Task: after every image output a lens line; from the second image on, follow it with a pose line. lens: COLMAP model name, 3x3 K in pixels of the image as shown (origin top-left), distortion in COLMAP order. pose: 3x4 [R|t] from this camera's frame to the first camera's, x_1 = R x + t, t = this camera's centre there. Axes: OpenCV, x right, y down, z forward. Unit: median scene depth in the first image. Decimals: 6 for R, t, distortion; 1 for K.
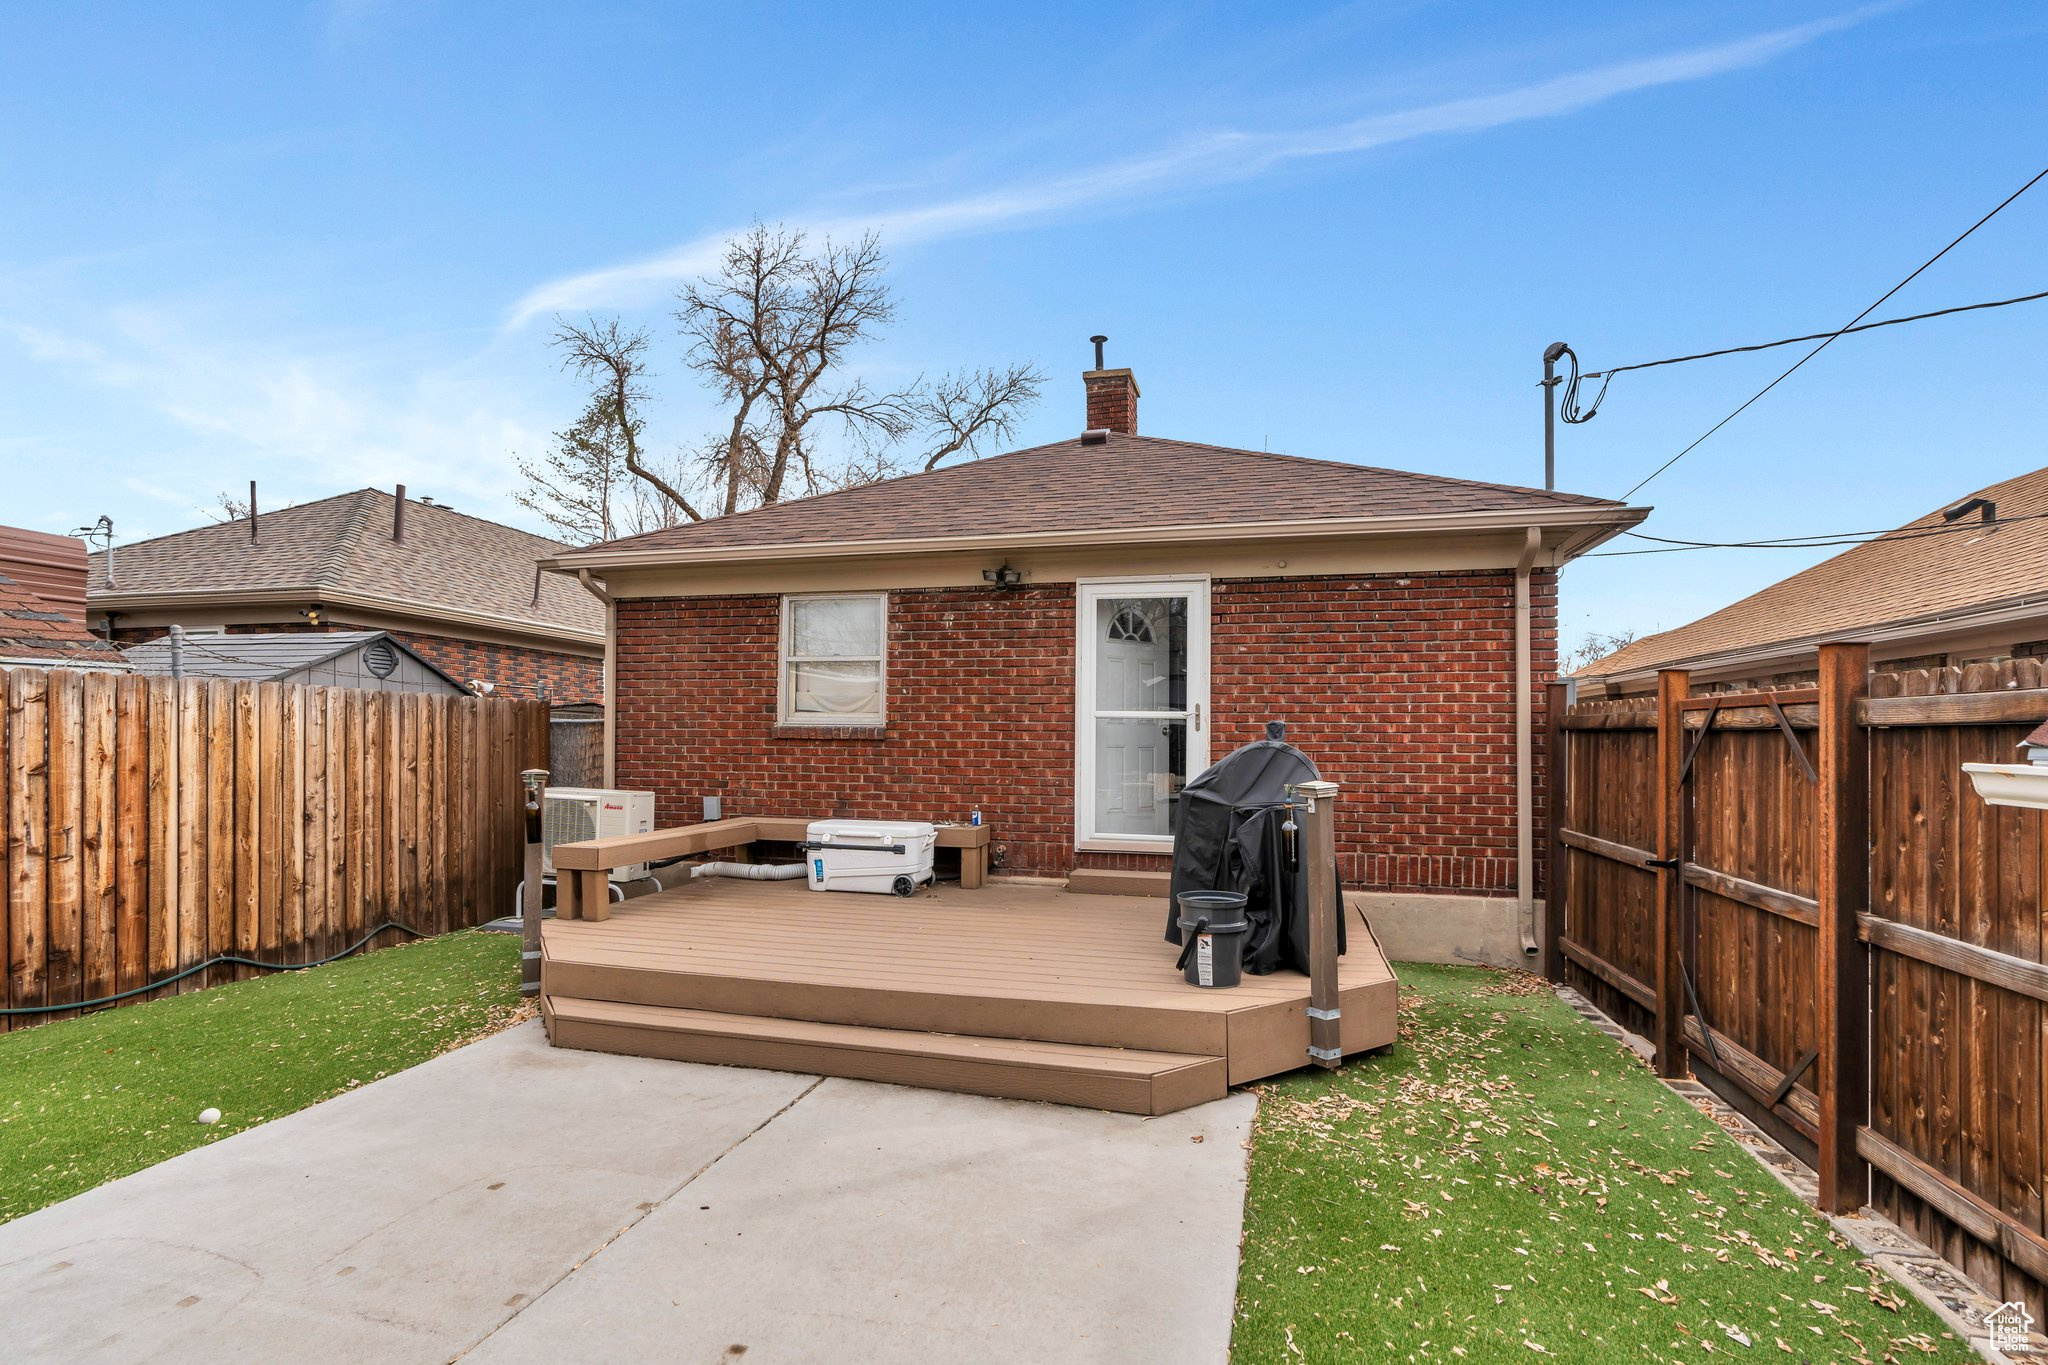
lens RADIAL K [[909.5, 0, 1033.9], [0, 909.5, 690.1], [0, 0, 1]] dist [-0.014237, 0.003188]
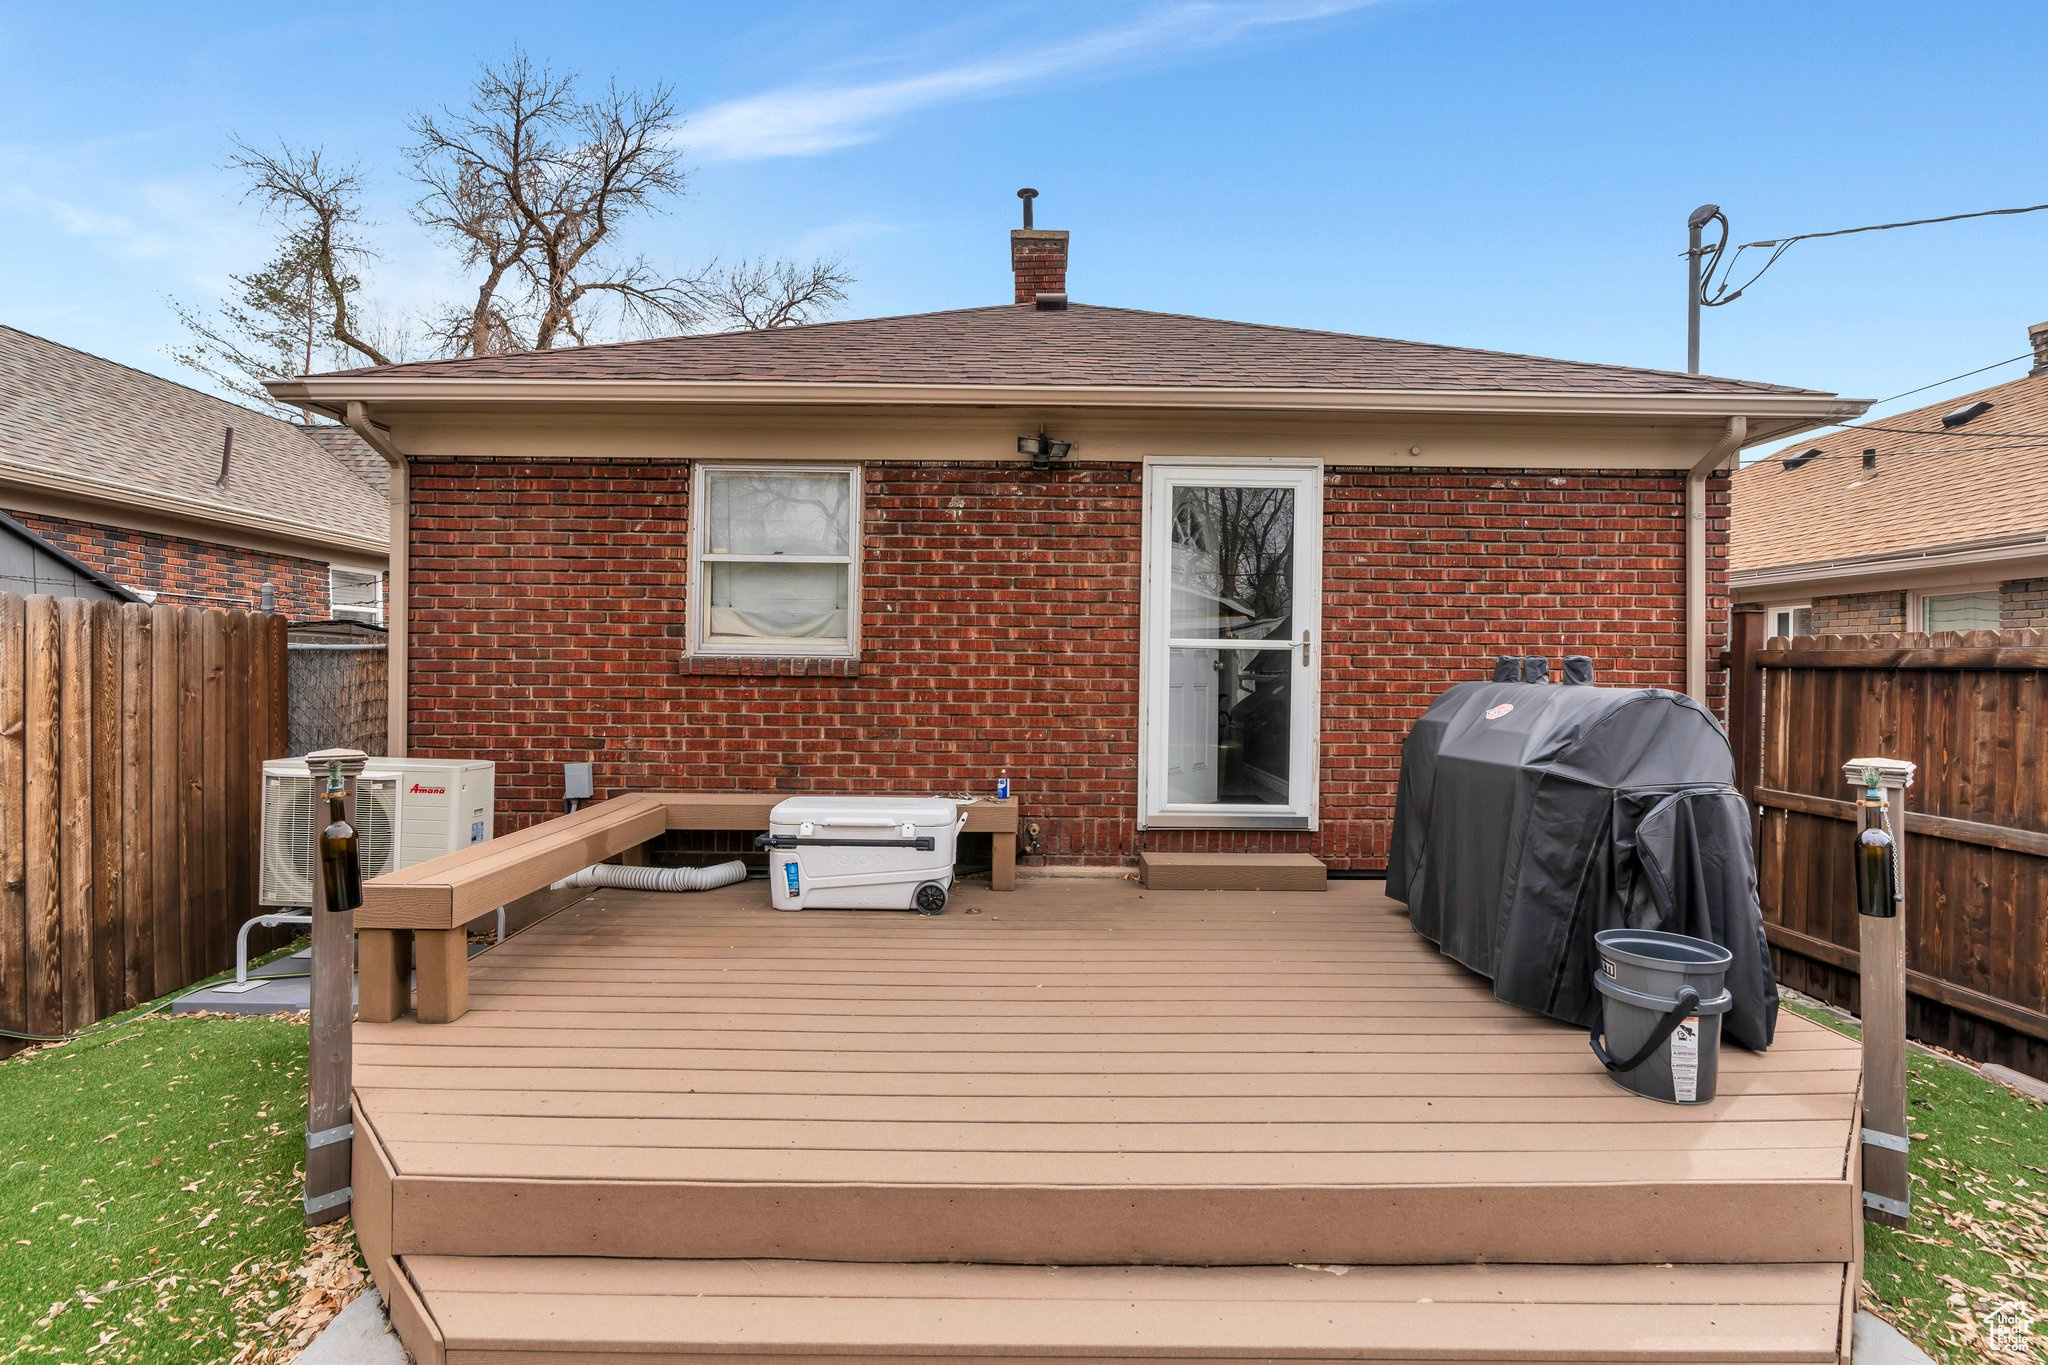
lens RADIAL K [[902.4, 0, 1025.9], [0, 902.4, 638.2], [0, 0, 1]] dist [-0.011525, 0.004028]
pose [[0.969450, 0.009075, 0.245119, -0.209021], [-0.014624, 0.999676, 0.020828, 0.008571], [-0.244851, -0.023776, 0.969269, 0.300345]]
